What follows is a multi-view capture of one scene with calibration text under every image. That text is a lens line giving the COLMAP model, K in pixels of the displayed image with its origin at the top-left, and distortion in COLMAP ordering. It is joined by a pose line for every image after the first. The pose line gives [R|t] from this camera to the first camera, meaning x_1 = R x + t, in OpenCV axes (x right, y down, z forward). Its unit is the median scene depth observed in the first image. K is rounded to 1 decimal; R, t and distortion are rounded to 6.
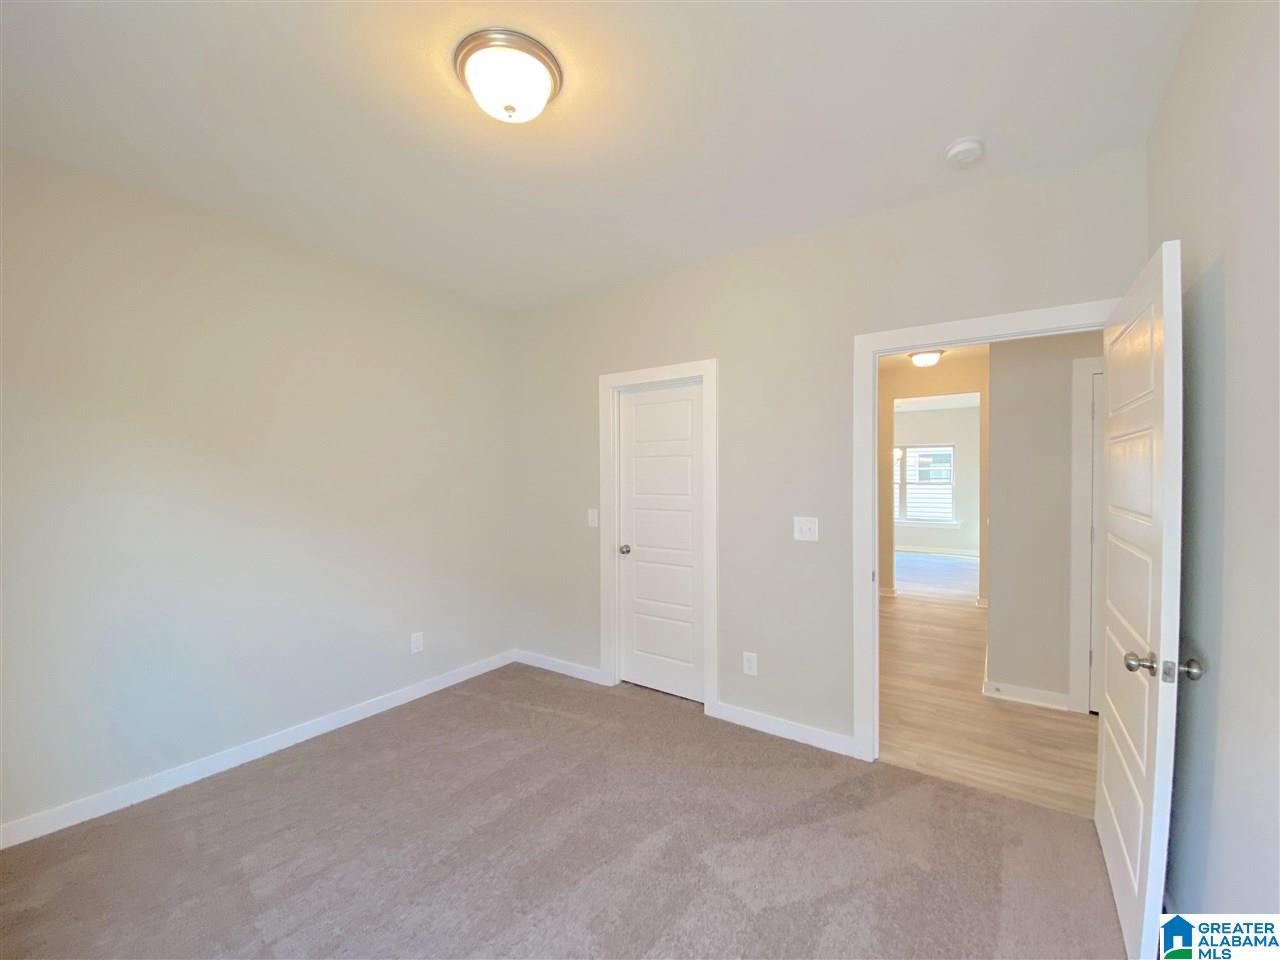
lens RADIAL K [[516.2, 0, 640.0], [0, 516.2, 480.0], [0, 0, 1]] dist [-0.001057, -0.013038]
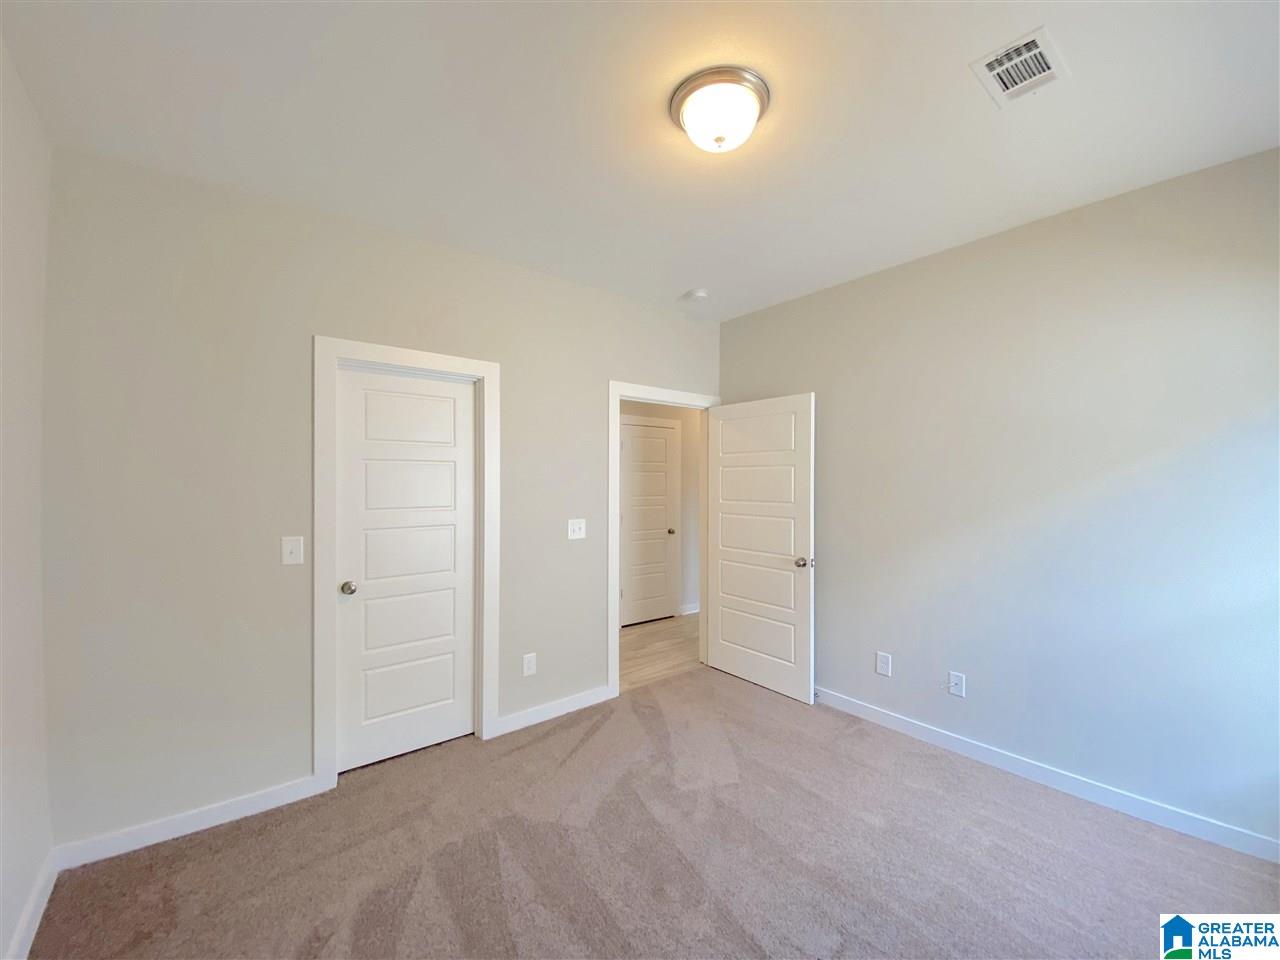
lens RADIAL K [[520.9, 0, 655.9], [0, 520.9, 476.1], [0, 0, 1]] dist [0.001071, -0.013103]
pose [[0.254853, 0.007537, 0.966951, -0.792004], [-0.002152, 0.999972, -0.007227, -0.019544], [-0.966977, -0.000239, 0.254862, 0.514370]]
